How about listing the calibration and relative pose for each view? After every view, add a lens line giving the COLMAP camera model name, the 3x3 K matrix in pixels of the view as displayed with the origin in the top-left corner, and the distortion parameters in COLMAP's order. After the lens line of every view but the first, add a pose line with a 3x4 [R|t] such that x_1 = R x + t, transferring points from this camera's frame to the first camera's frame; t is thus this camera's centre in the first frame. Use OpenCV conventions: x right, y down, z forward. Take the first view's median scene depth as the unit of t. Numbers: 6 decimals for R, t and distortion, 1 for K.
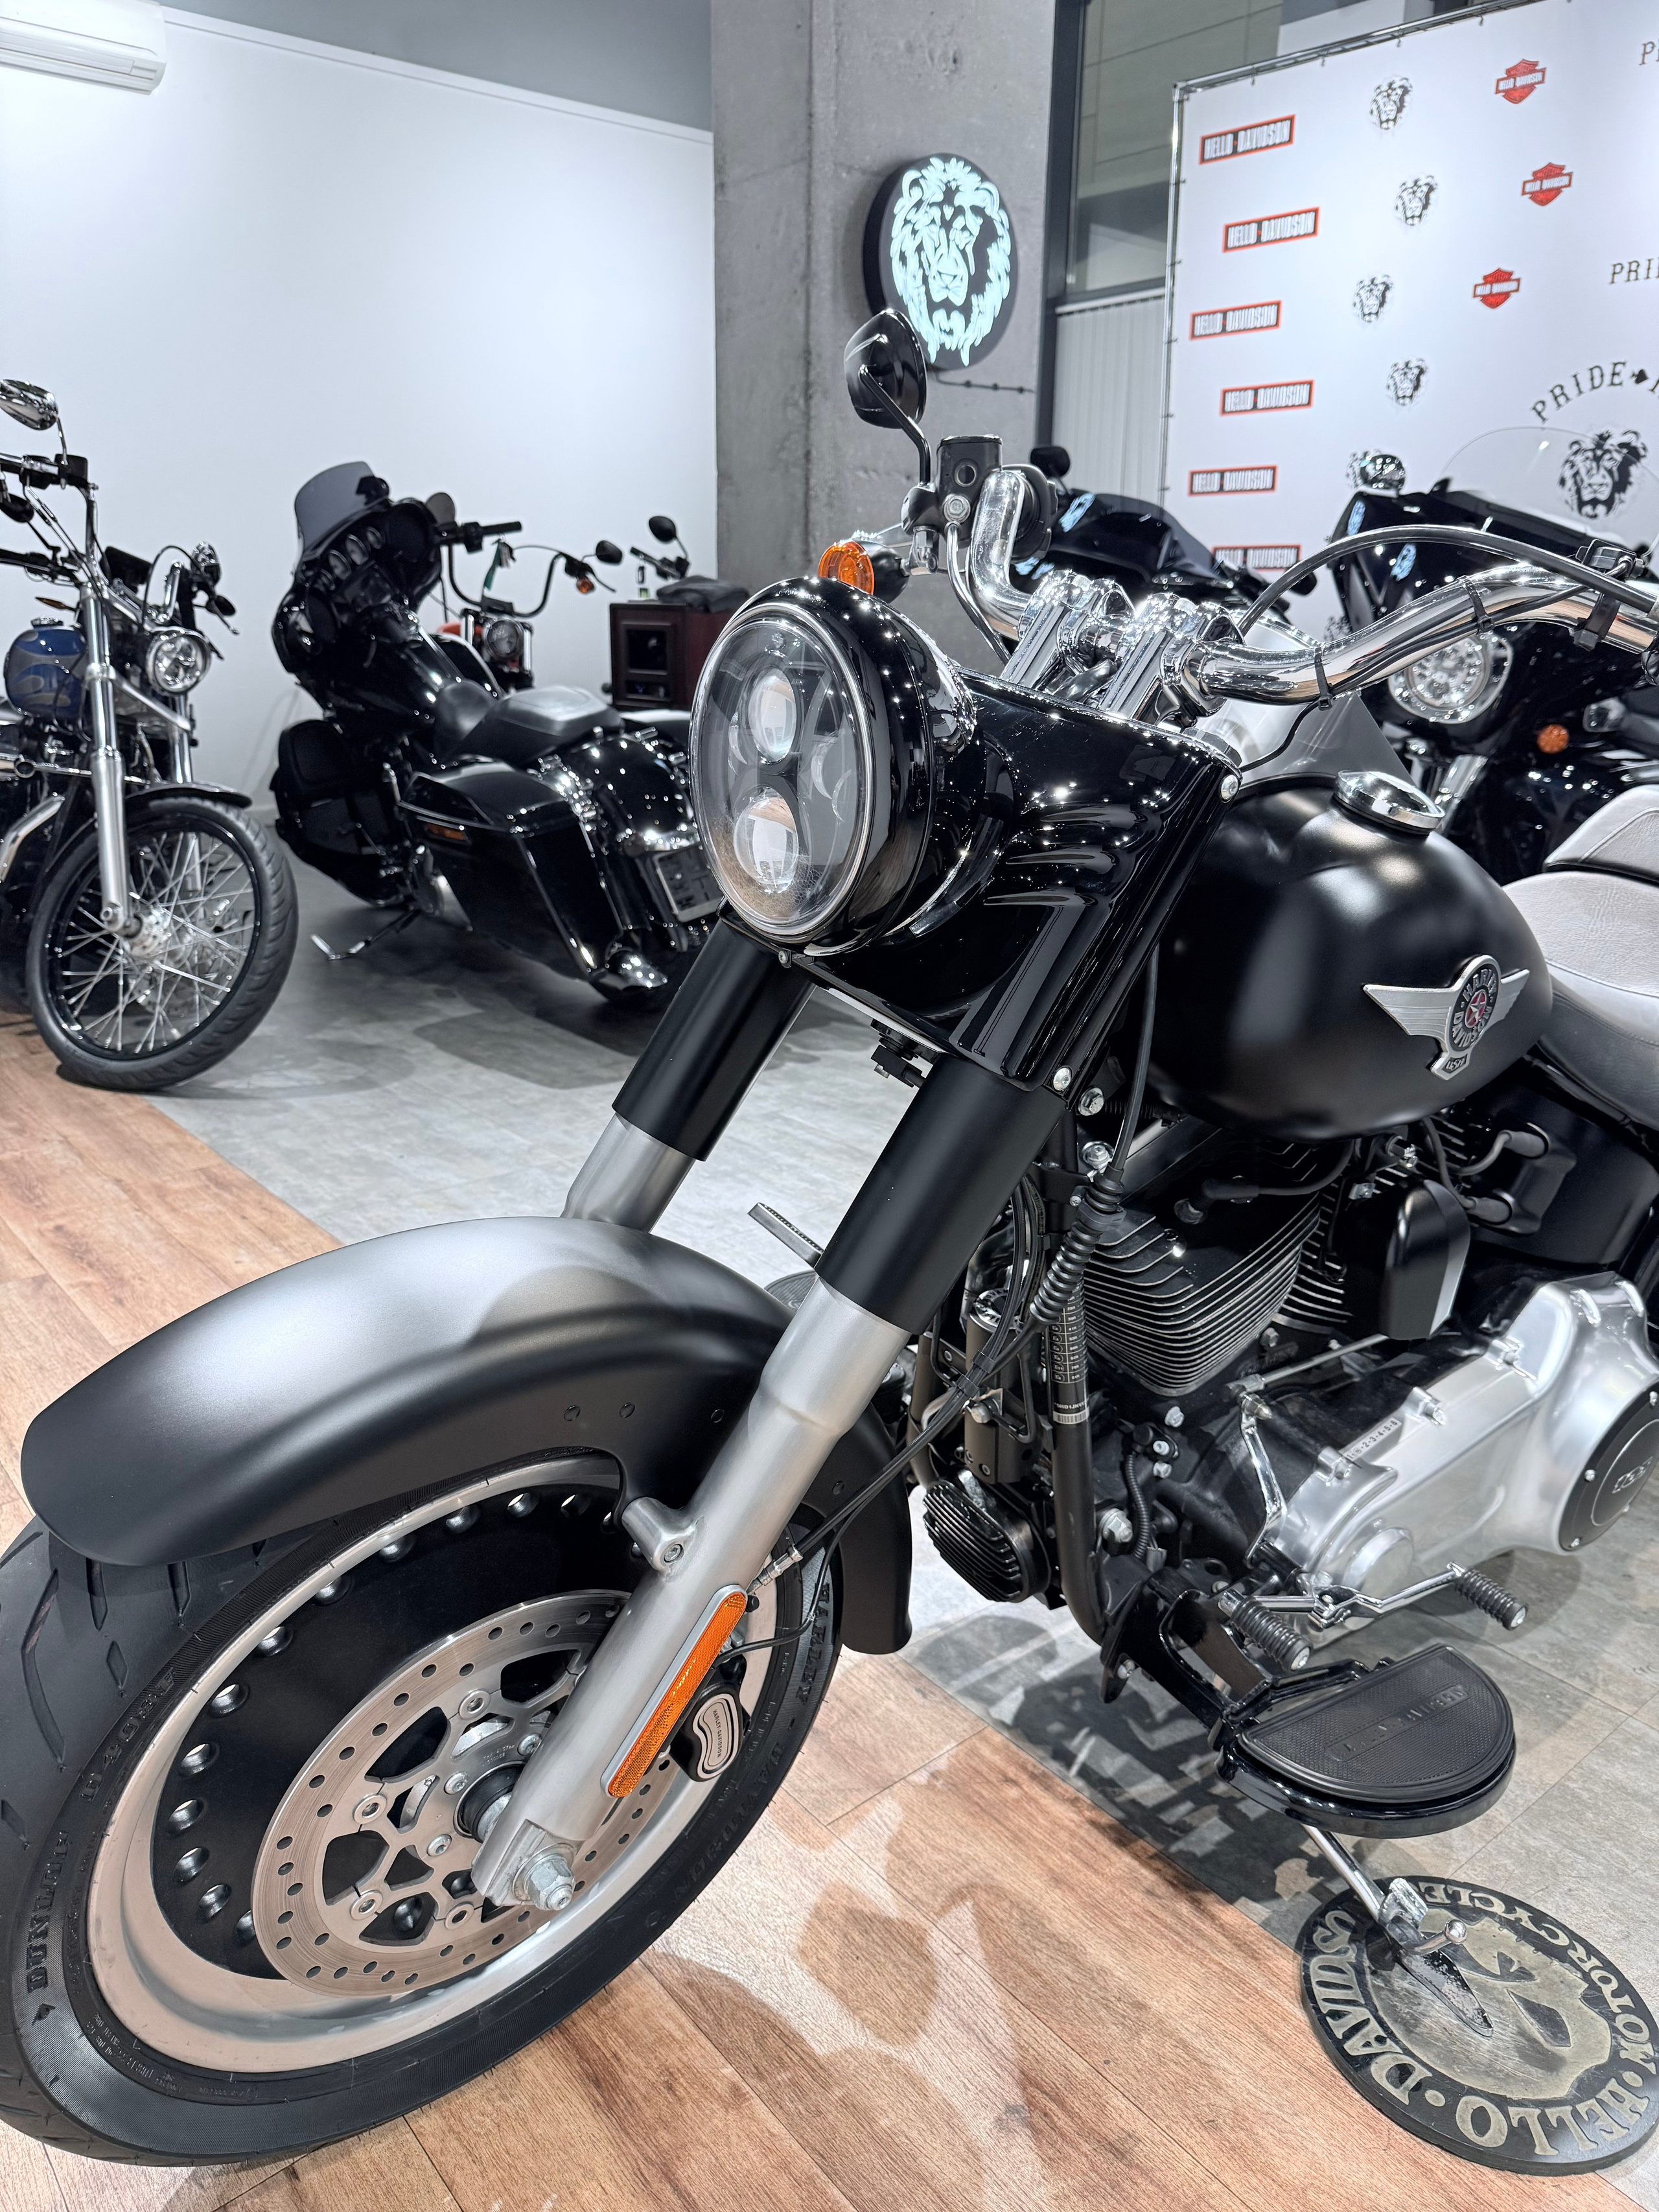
lens RADIAL K [[1552.1, 0, 826.6], [0, 1552.1, 1105.6], [0, 0, 1]] dist [0.006984, -0.017136]
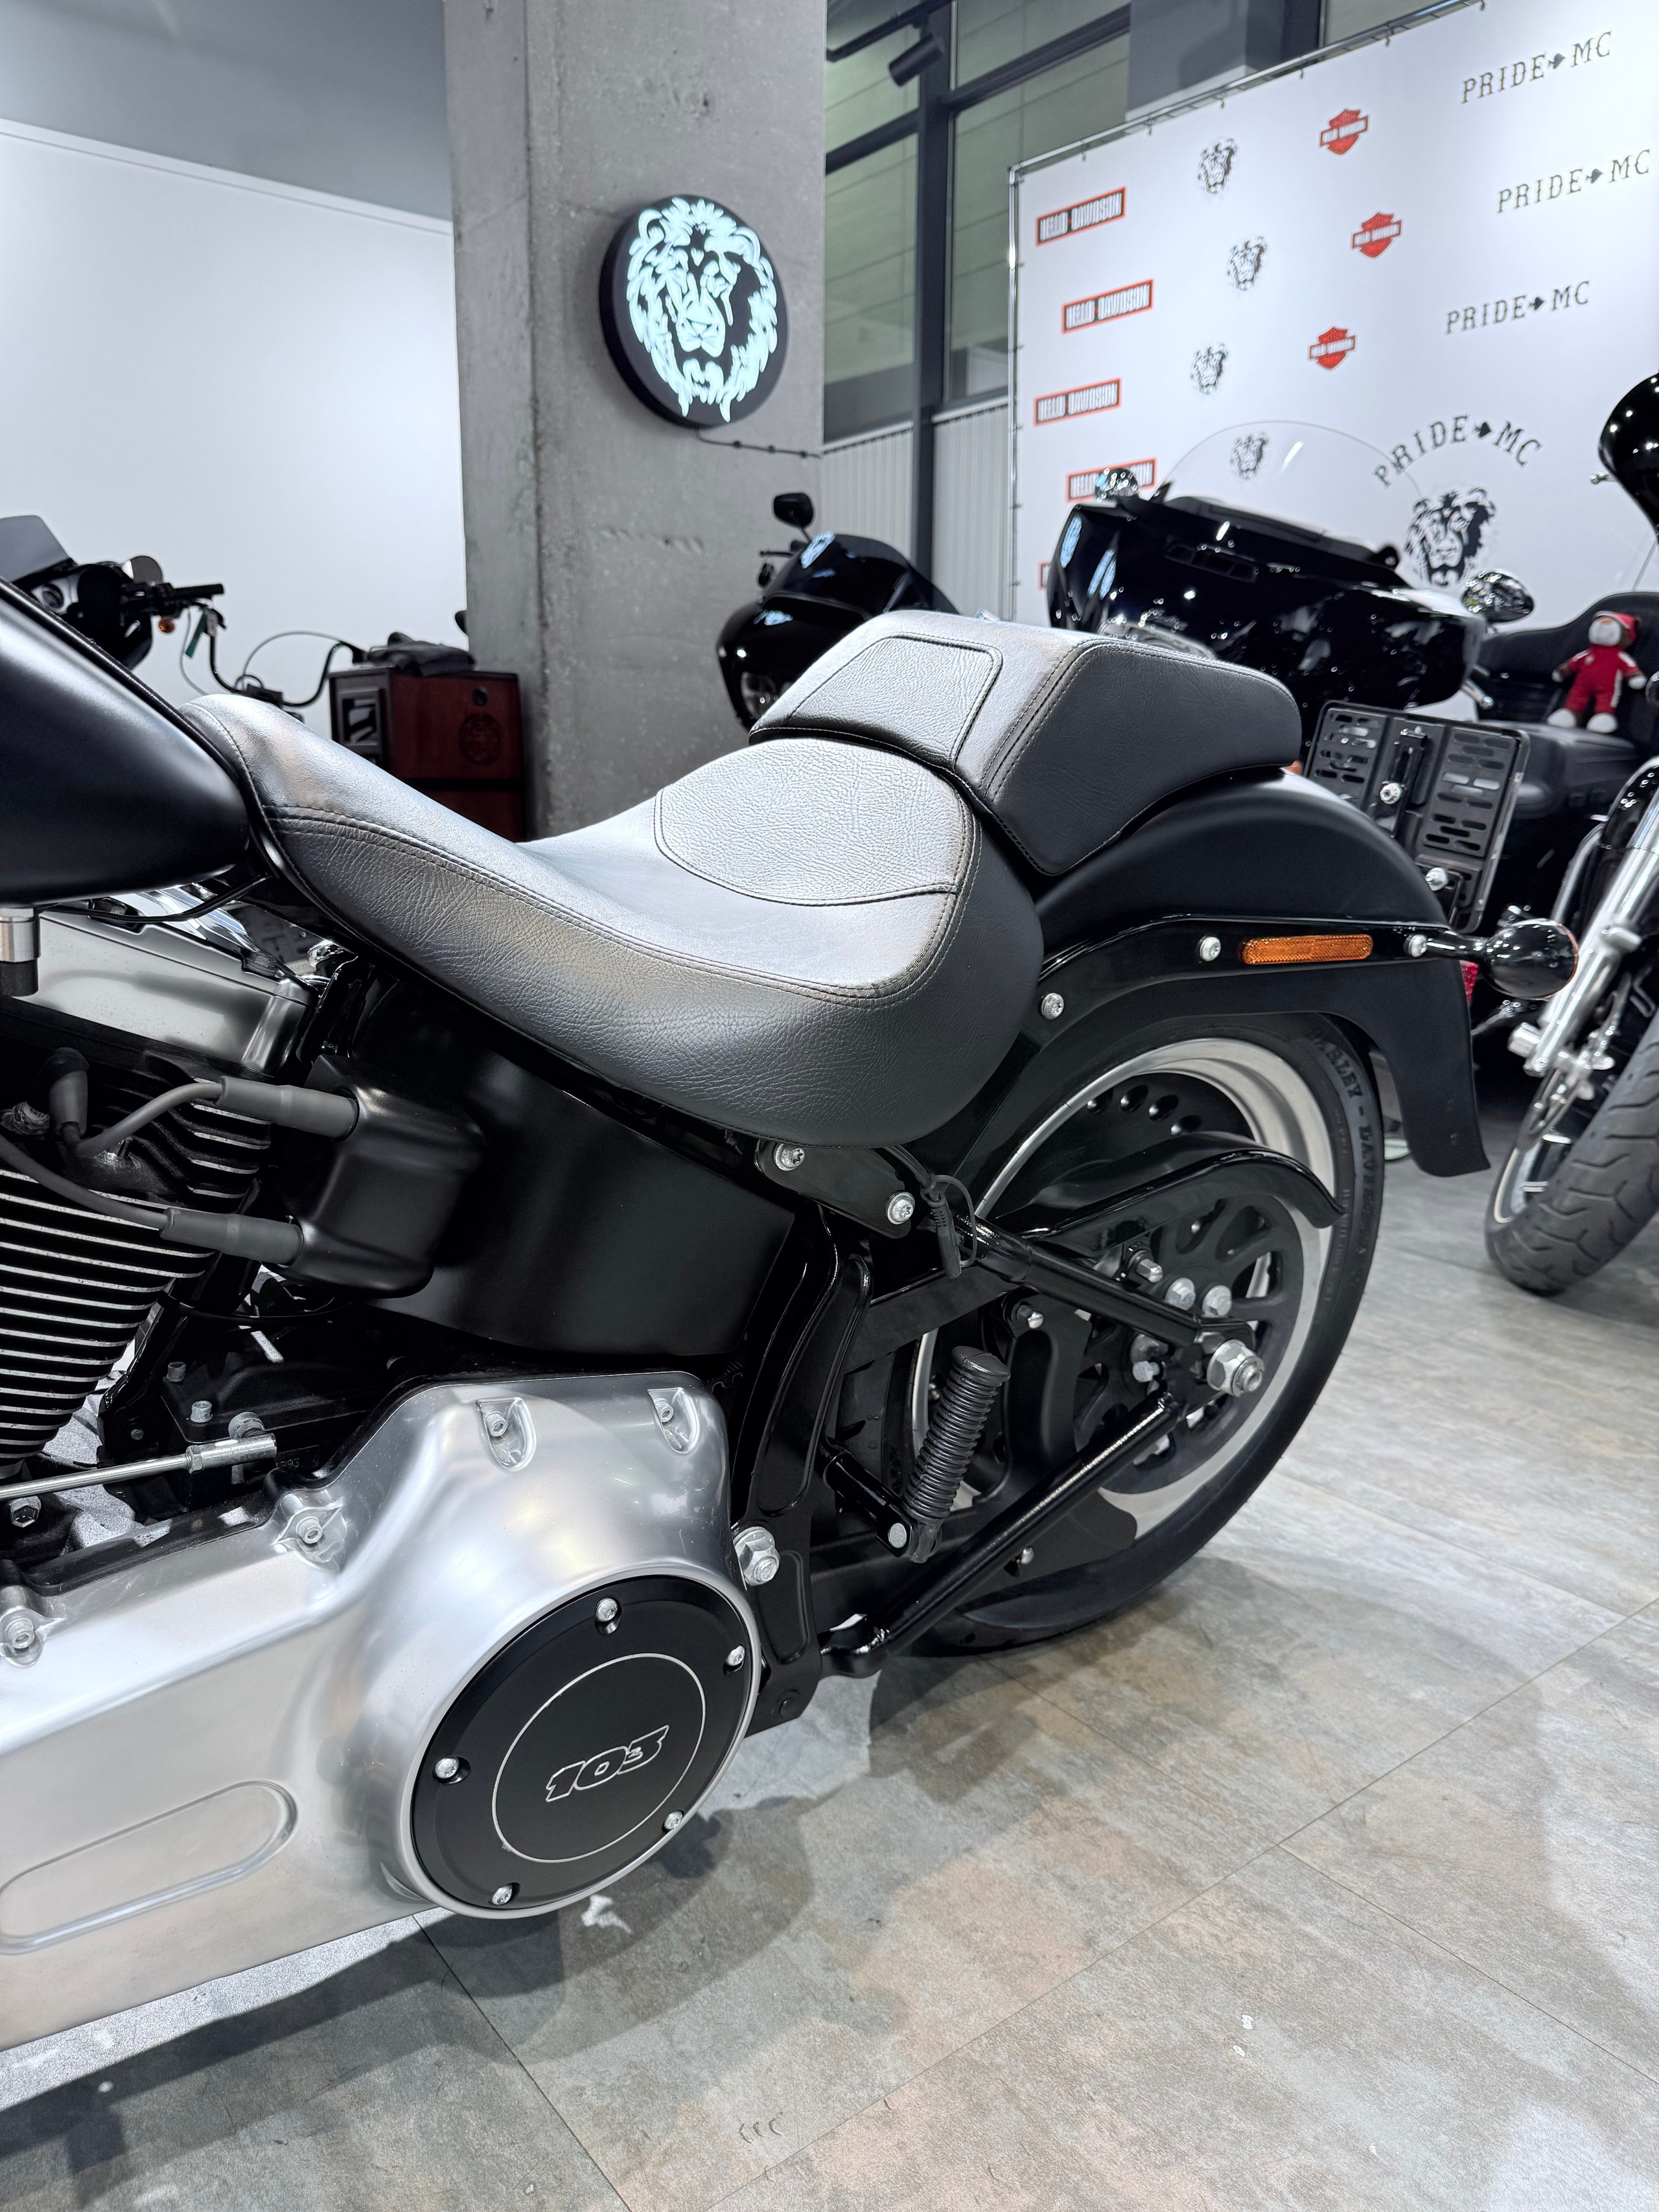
lens RADIAL K [[1556.1, 0, 833.8], [0, 1556.1, 1107.5], [0, 0, 1]] dist [0.008332, -0.019186]
pose [[0.999604, 0.002019, -0.028071, 0.258070], [-0.004988, 0.994342, -0.106108, 0.031167], [0.027698, 0.106206, 0.993958, 0.193733]]
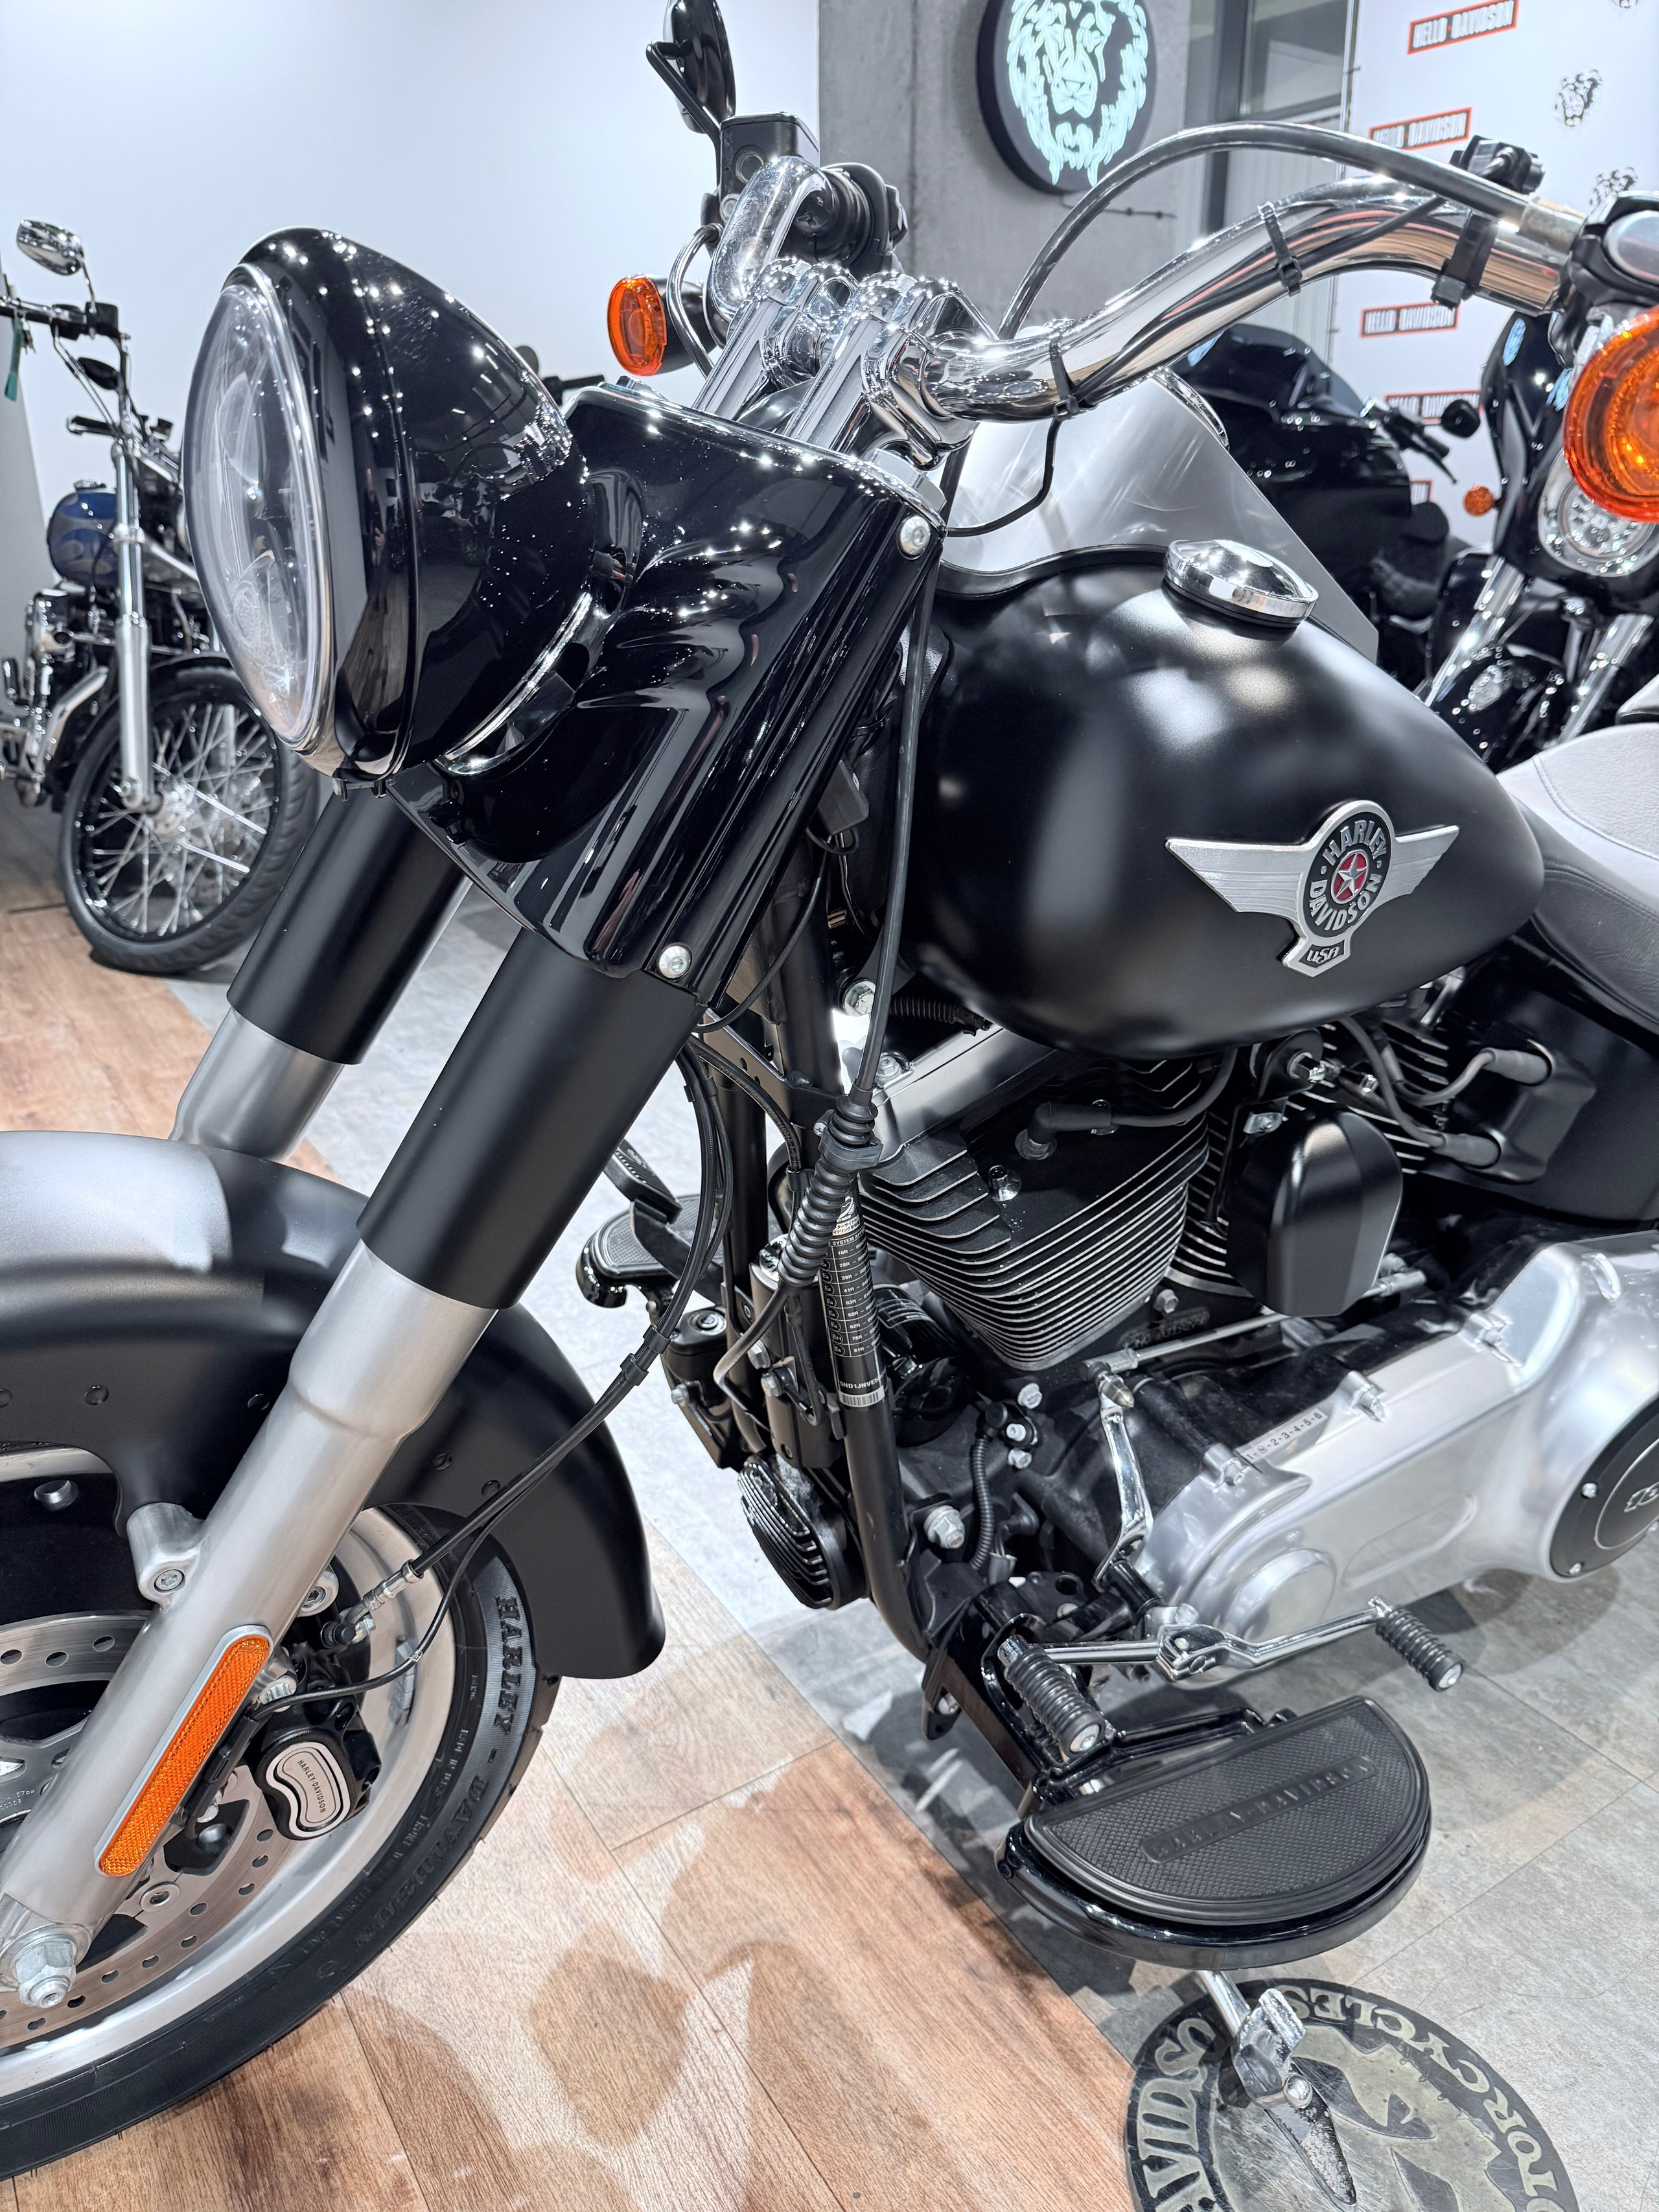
lens RADIAL K [[1556.1, 0, 833.8], [0, 1556.1, 1107.5], [0, 0, 1]] dist [0.008332, -0.019186]
pose [[0.993478, 0.027694, -0.110607, 0.078777], [-0.020470, 0.997615, 0.065925, 0.000331], [0.112169, -0.063231, 0.991675, 0.076506]]
